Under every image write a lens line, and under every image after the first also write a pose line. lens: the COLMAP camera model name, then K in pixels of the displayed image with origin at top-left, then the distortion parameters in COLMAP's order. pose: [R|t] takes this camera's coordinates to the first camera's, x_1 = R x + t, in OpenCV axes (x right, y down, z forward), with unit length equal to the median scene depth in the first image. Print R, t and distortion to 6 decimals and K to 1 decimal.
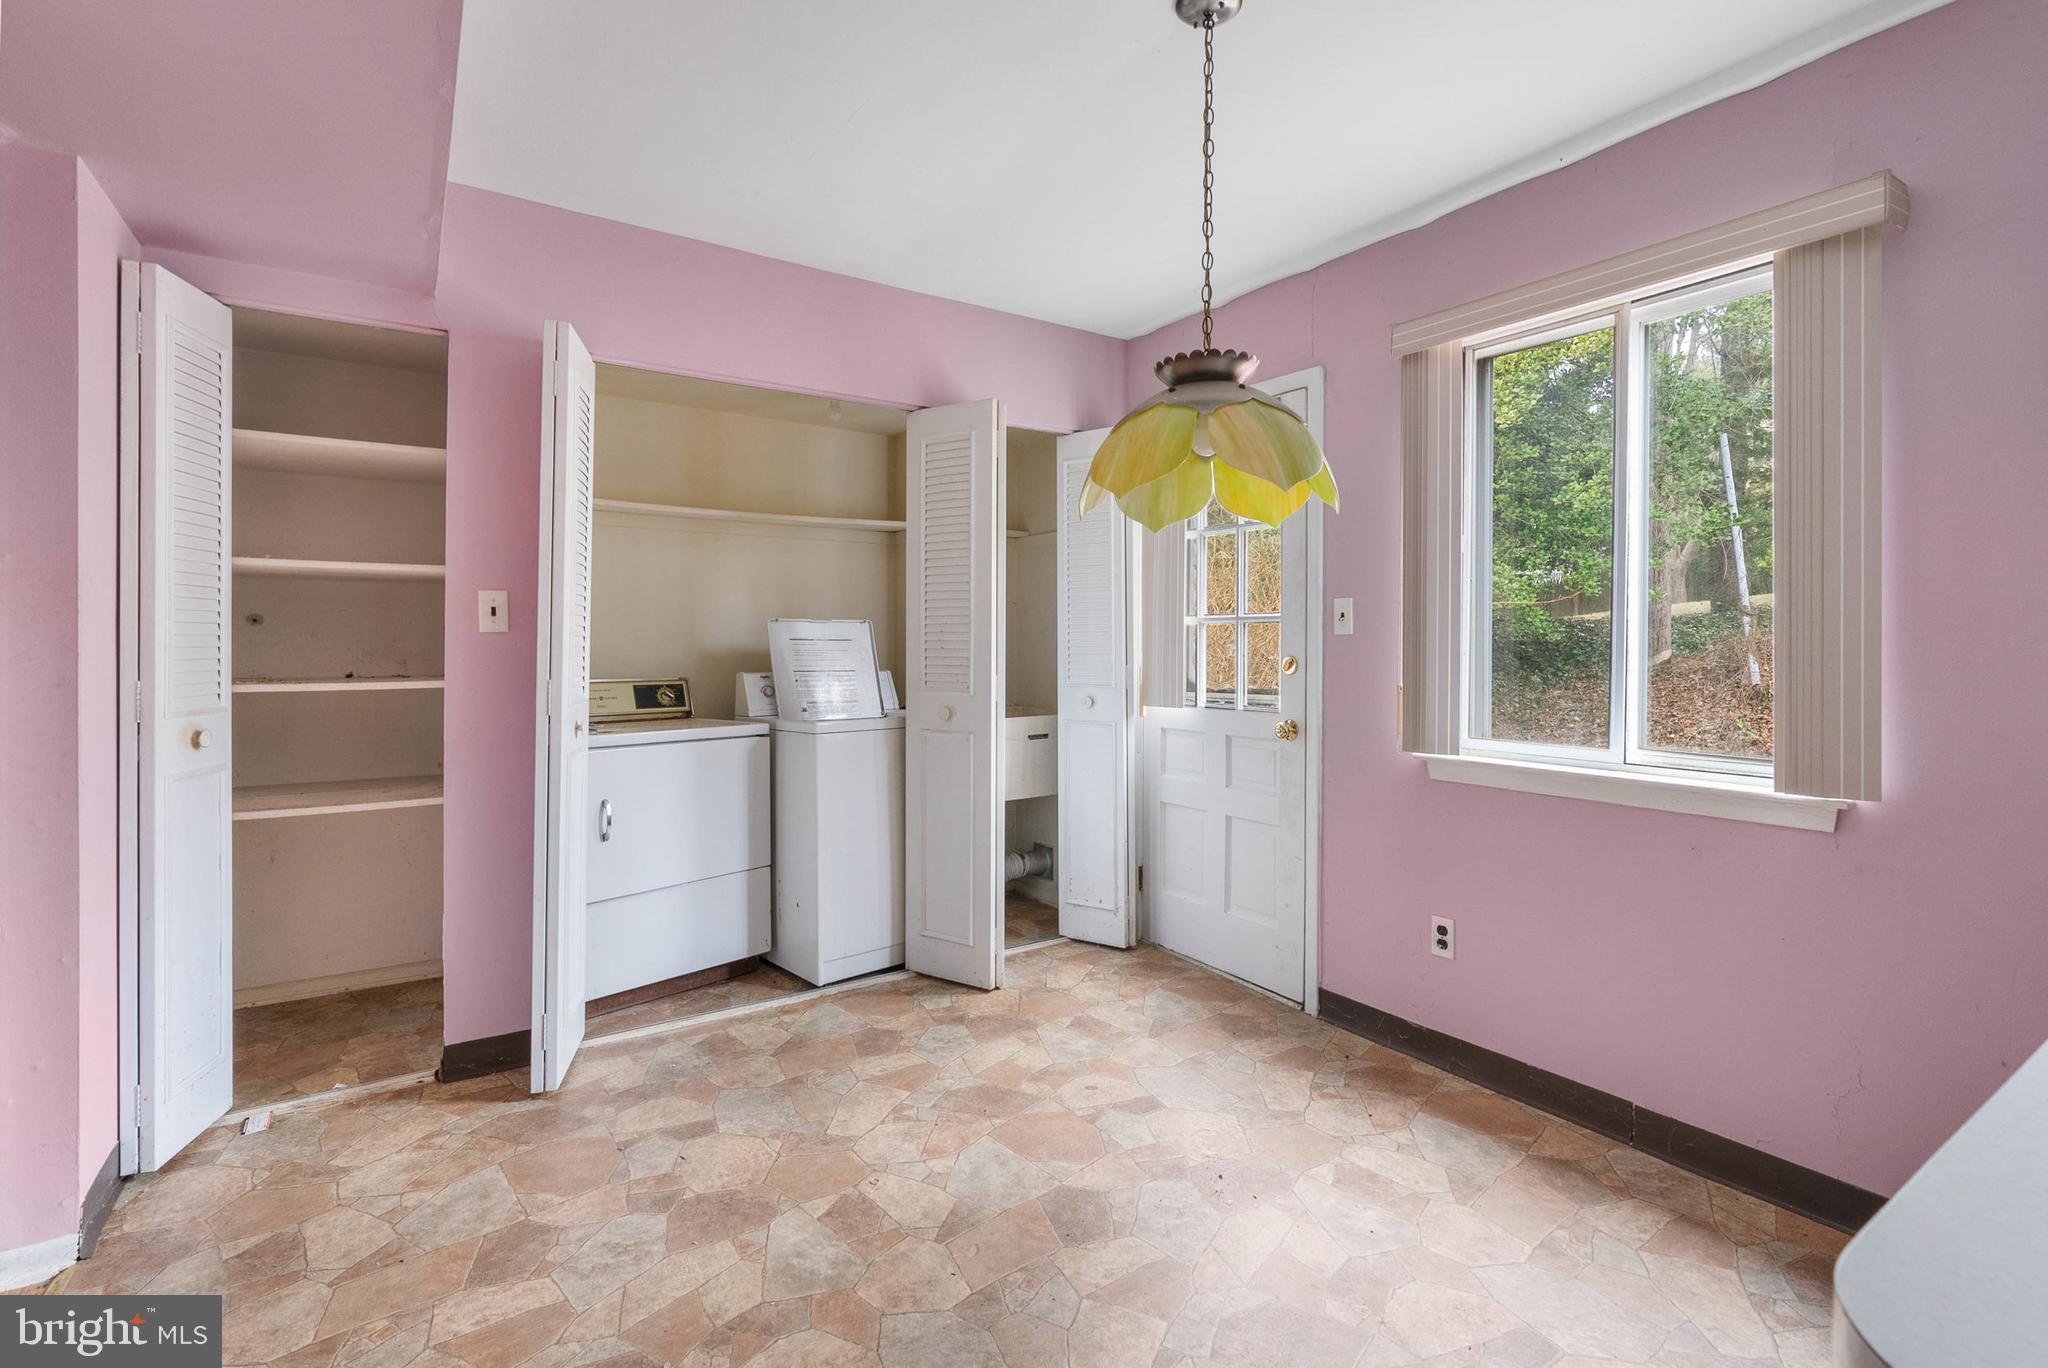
lens RADIAL K [[934.5, 0, 1047.2], [0, 934.5, 643.1], [0, 0, 1]] dist [-0.010370, 0.001938]
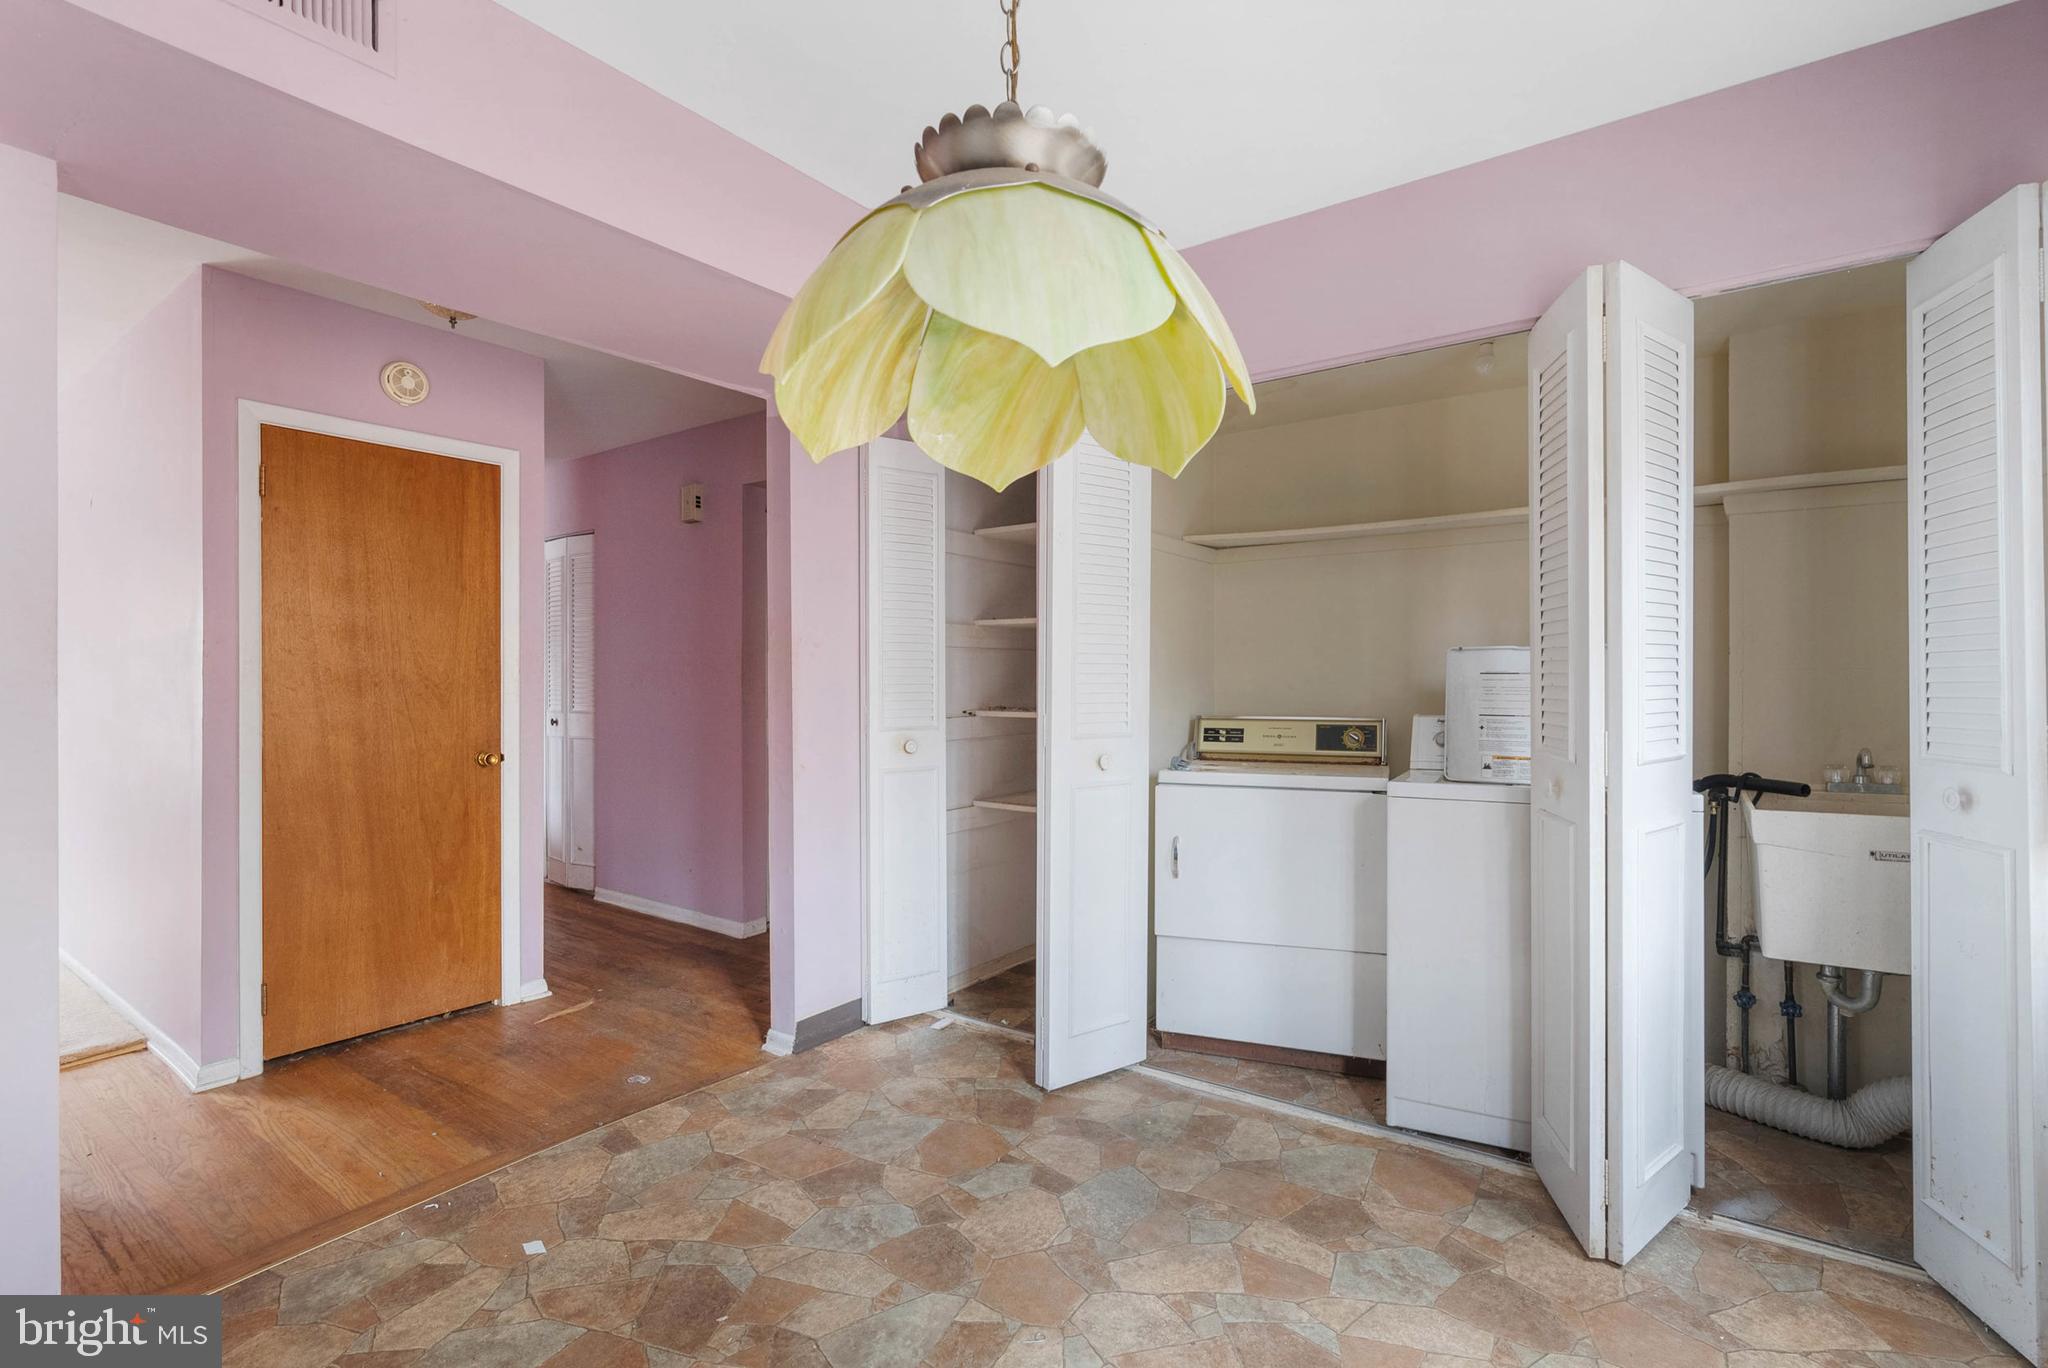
lens RADIAL K [[934.5, 0, 1029.3], [0, 934.5, 687.5], [0, 0, 1]] dist [-0.010370, 0.001938]
pose [[0.340274, 0.001380, -0.940325, 0.341133], [0.005920, 0.999976, 0.003609, 0.003162], [0.940308, -0.006794, 0.340258, 0.423273]]
